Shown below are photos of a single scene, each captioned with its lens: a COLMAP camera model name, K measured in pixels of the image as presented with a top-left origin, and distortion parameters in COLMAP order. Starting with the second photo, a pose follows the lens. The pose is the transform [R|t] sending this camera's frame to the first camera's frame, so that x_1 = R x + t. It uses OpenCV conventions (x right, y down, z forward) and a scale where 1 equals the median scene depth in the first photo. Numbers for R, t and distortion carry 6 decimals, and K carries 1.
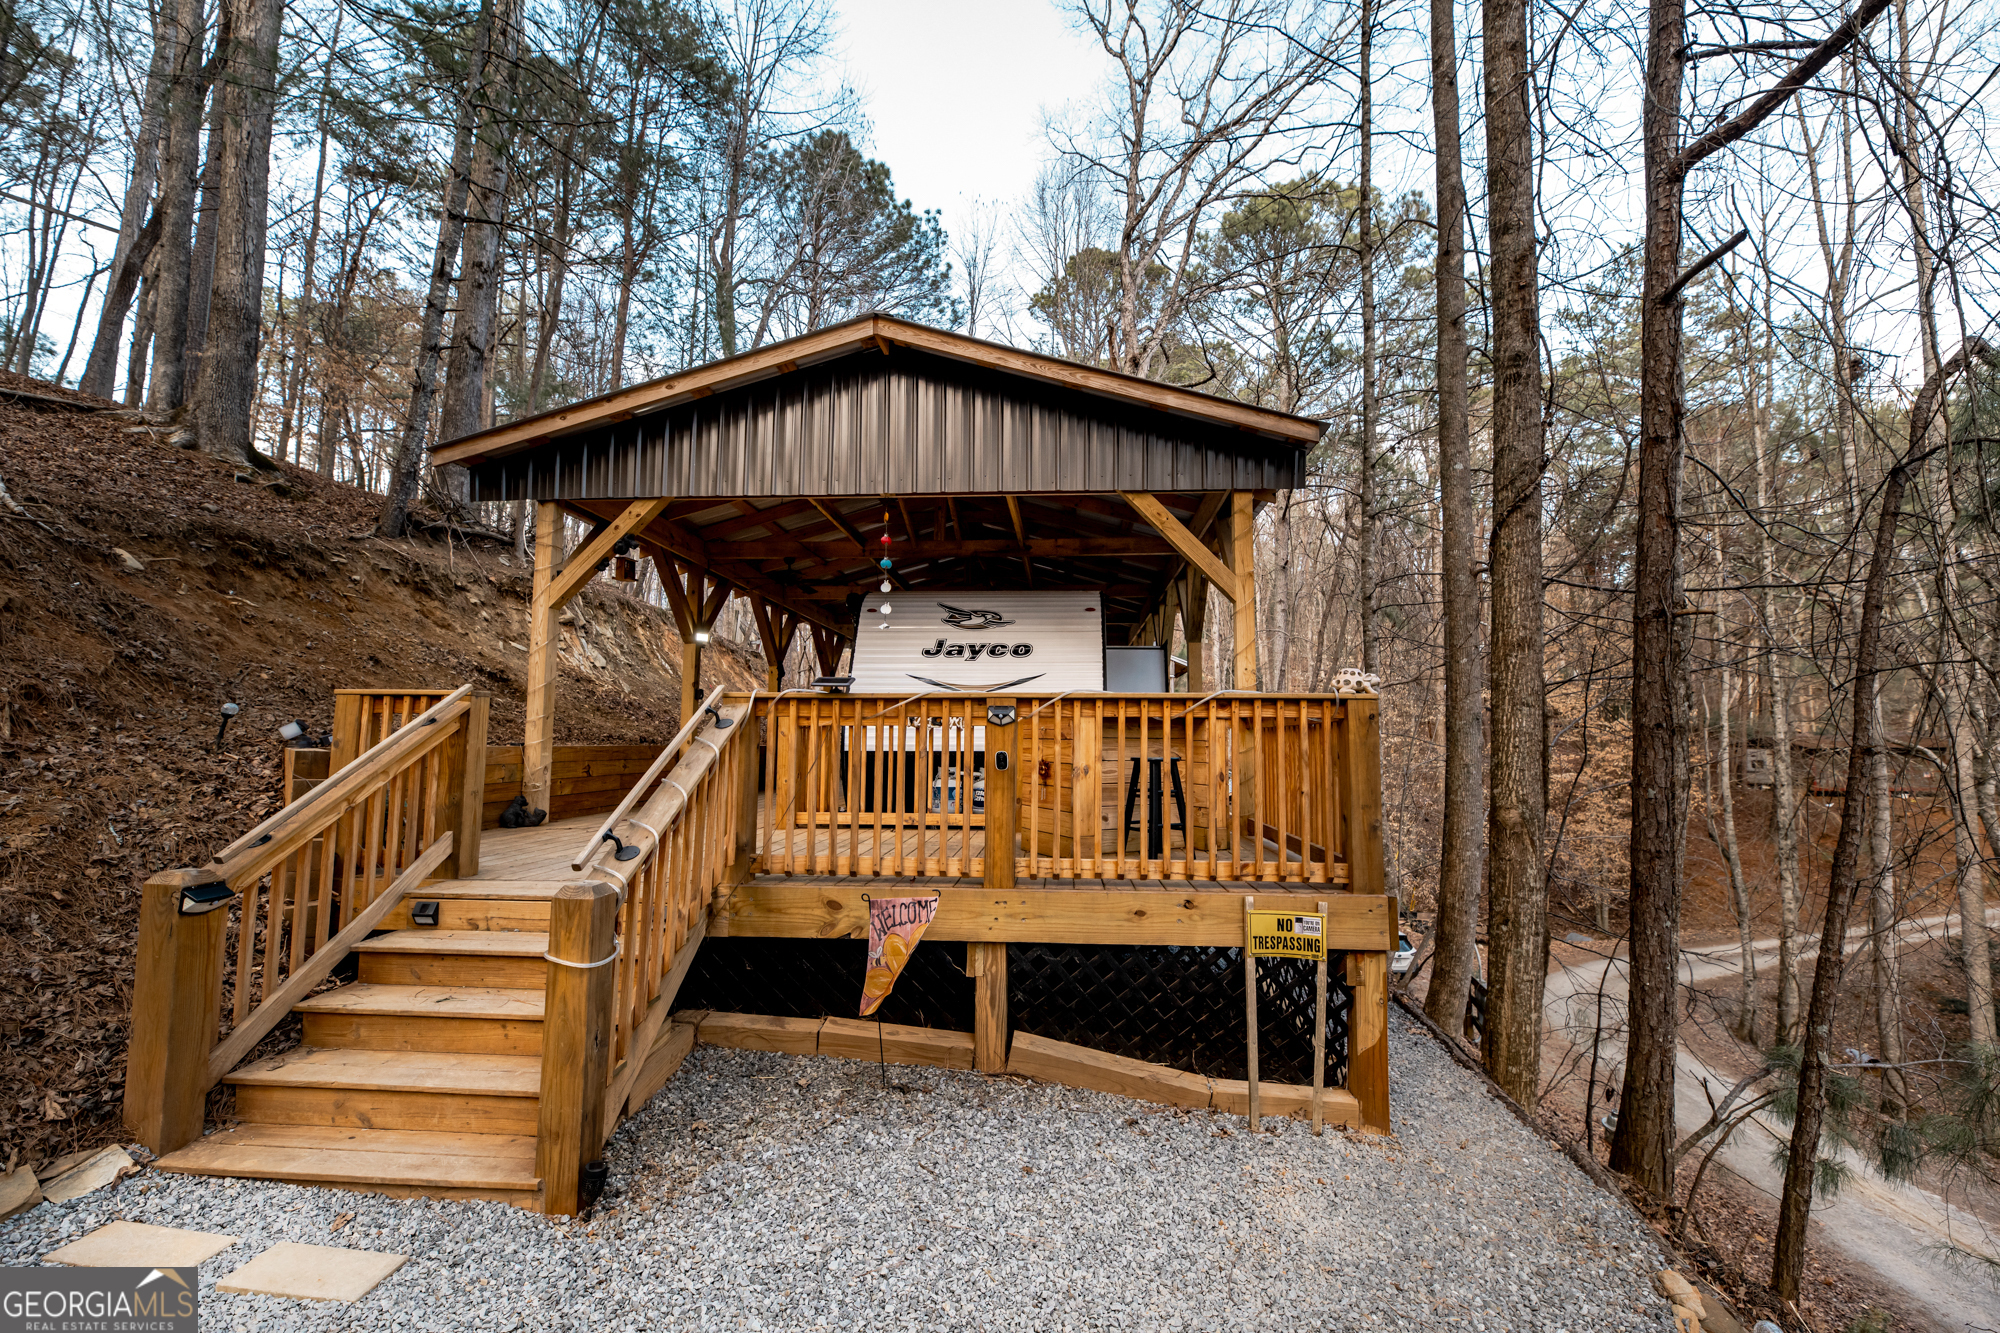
lens RADIAL K [[796.4, 0, 1006.3], [0, 796.4, 680.1], [0, 0, 1]] dist [-0.035696, -0.001630]
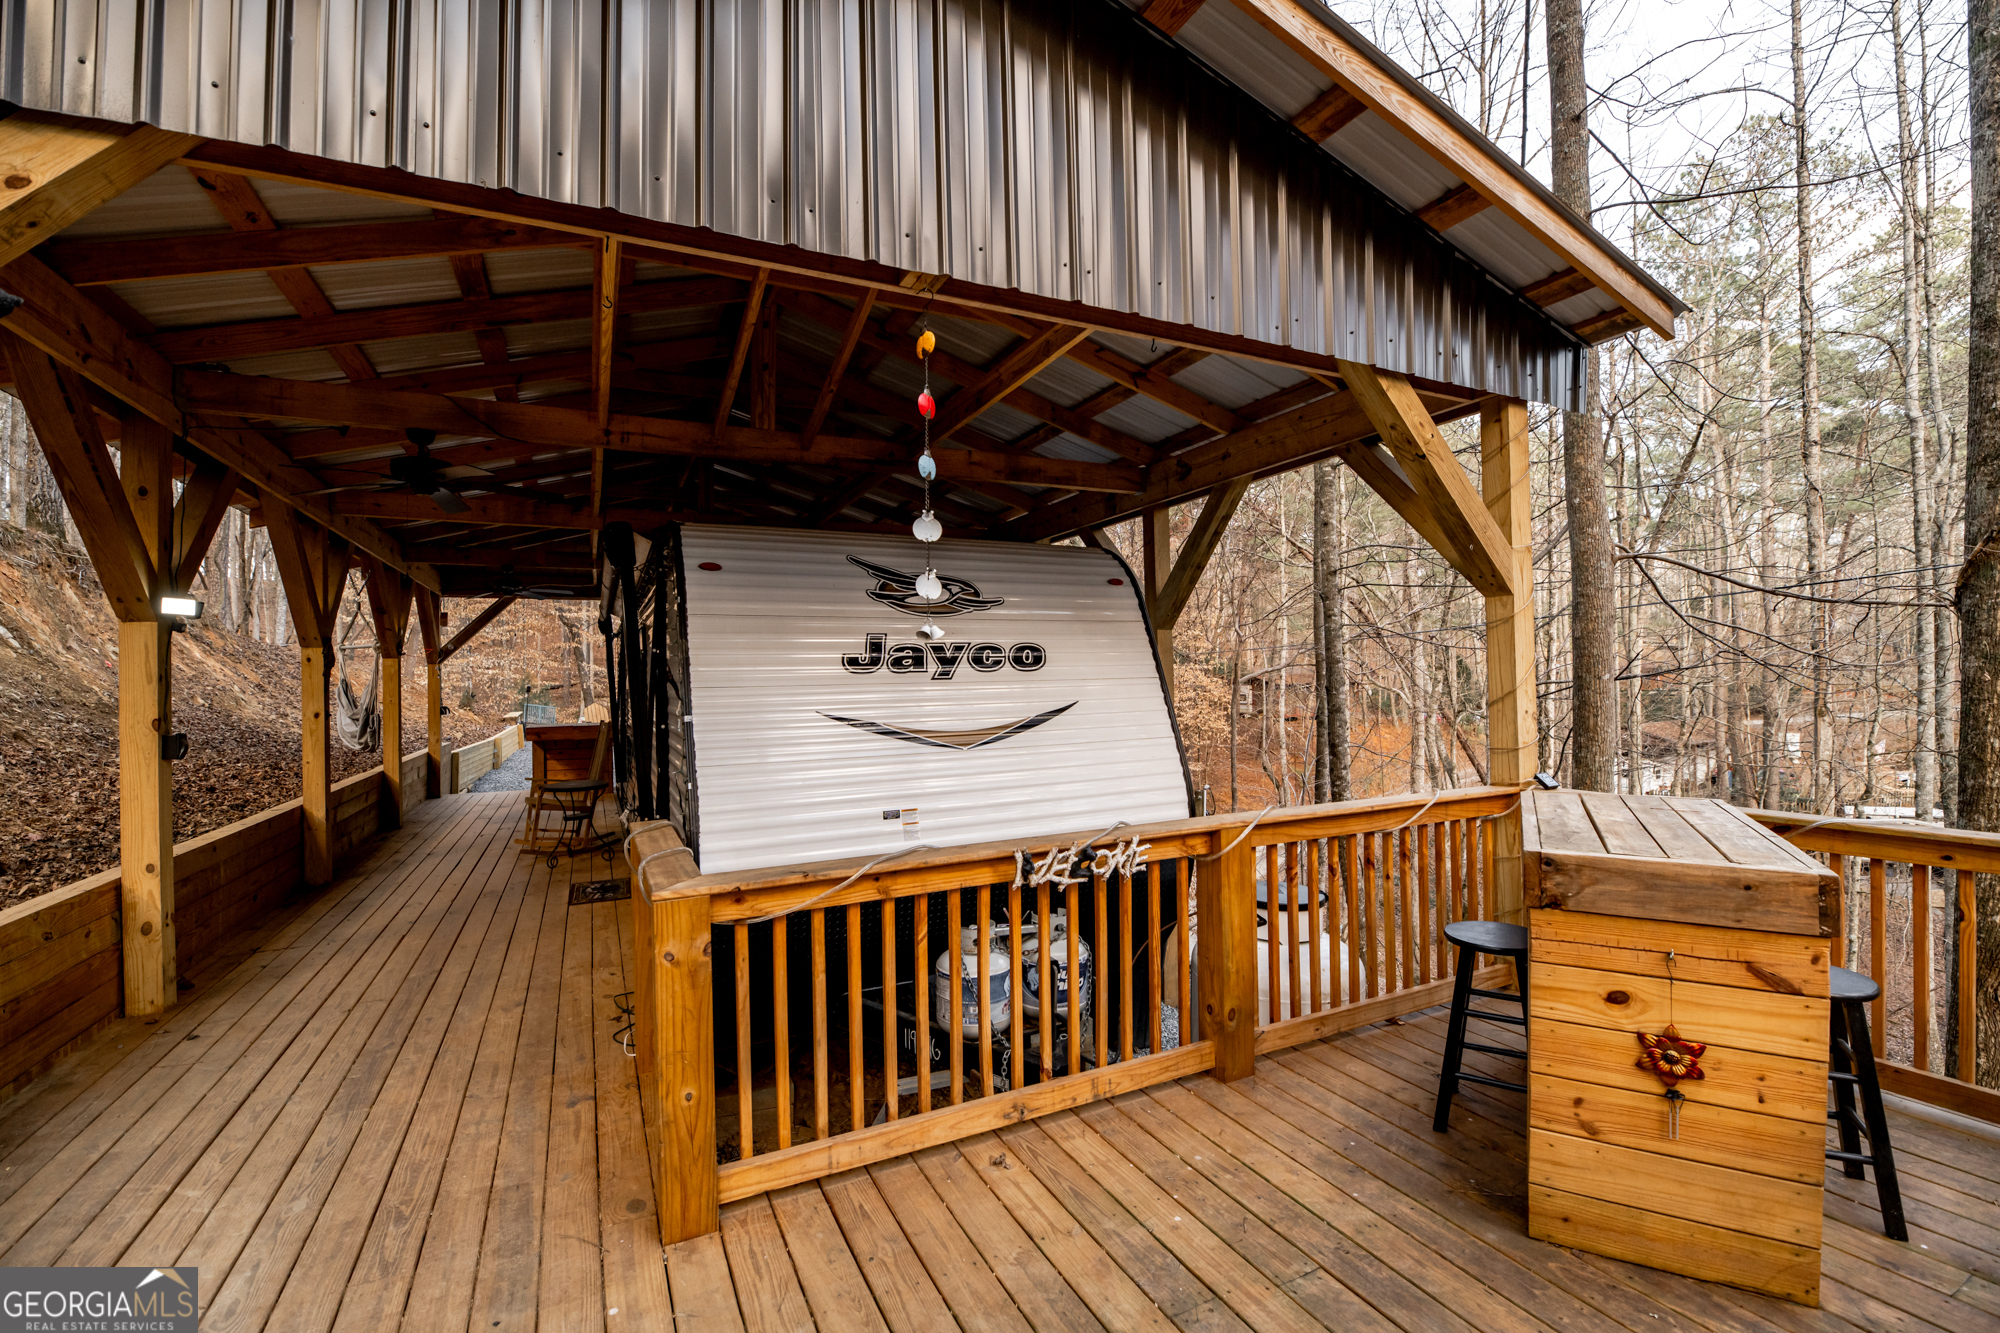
lens RADIAL K [[796.4, 0, 984.5], [0, 796.4, 670.9], [0, 0, 1]] dist [-0.035696, -0.001630]
pose [[0.870358, -0.026918, 0.491683, -0.278443], [-0.006361, 0.997807, 0.065887, -0.065203], [-0.492378, -0.060473, 0.868278, 0.571943]]
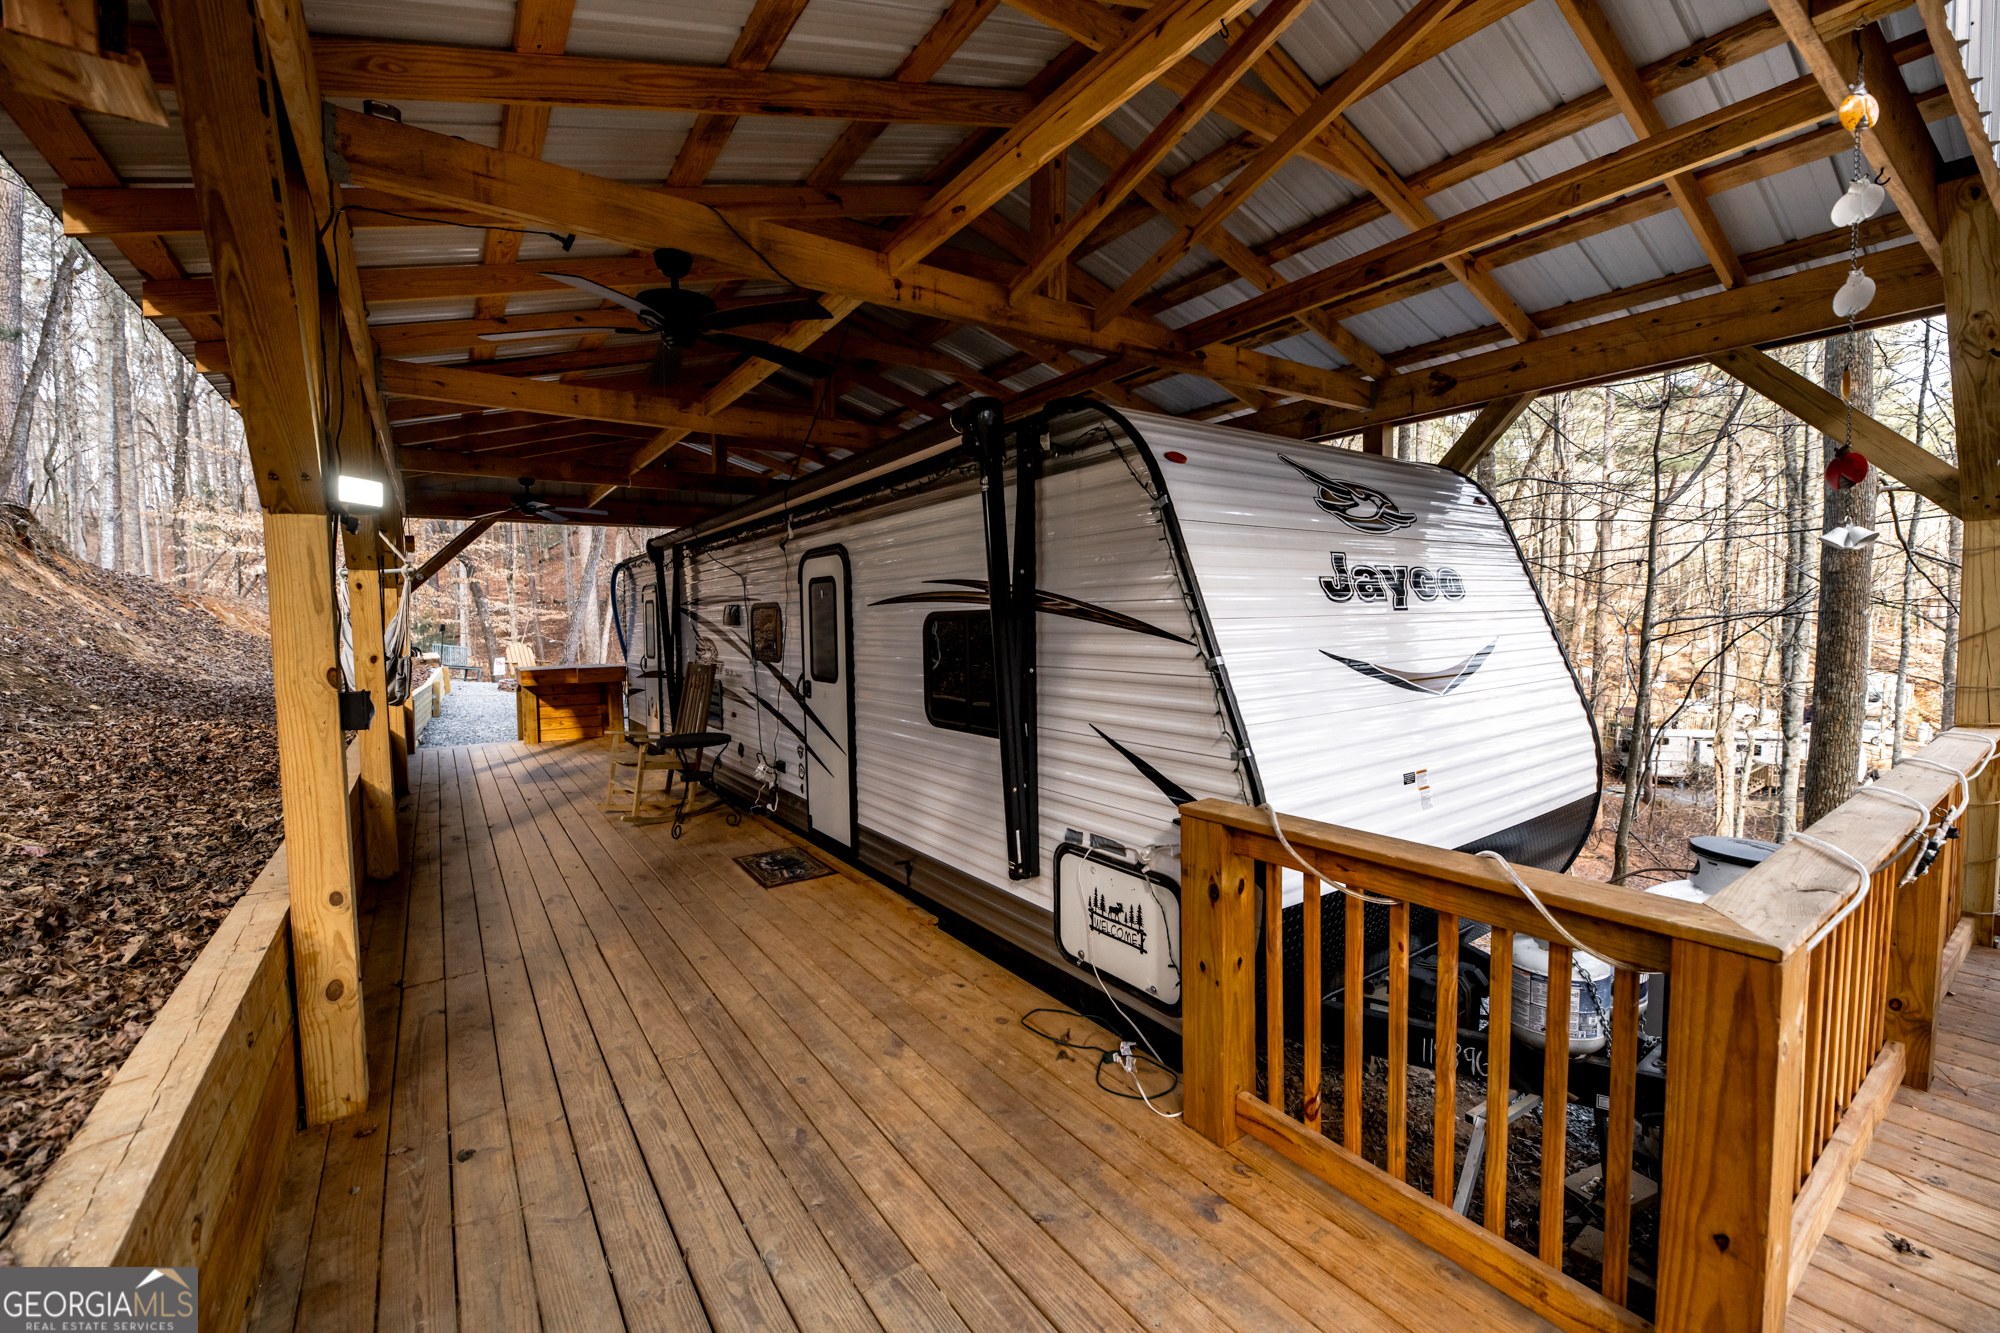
lens RADIAL K [[796.4, 0, 1010.0], [0, 796.4, 664.4], [0, 0, 1]] dist [-0.035696, -0.001630]
pose [[0.792176, -0.065375, 0.606781, -0.468852], [-0.020425, 0.990849, 0.133420, -0.048491], [-0.609951, -0.118086, 0.783591, 0.832746]]
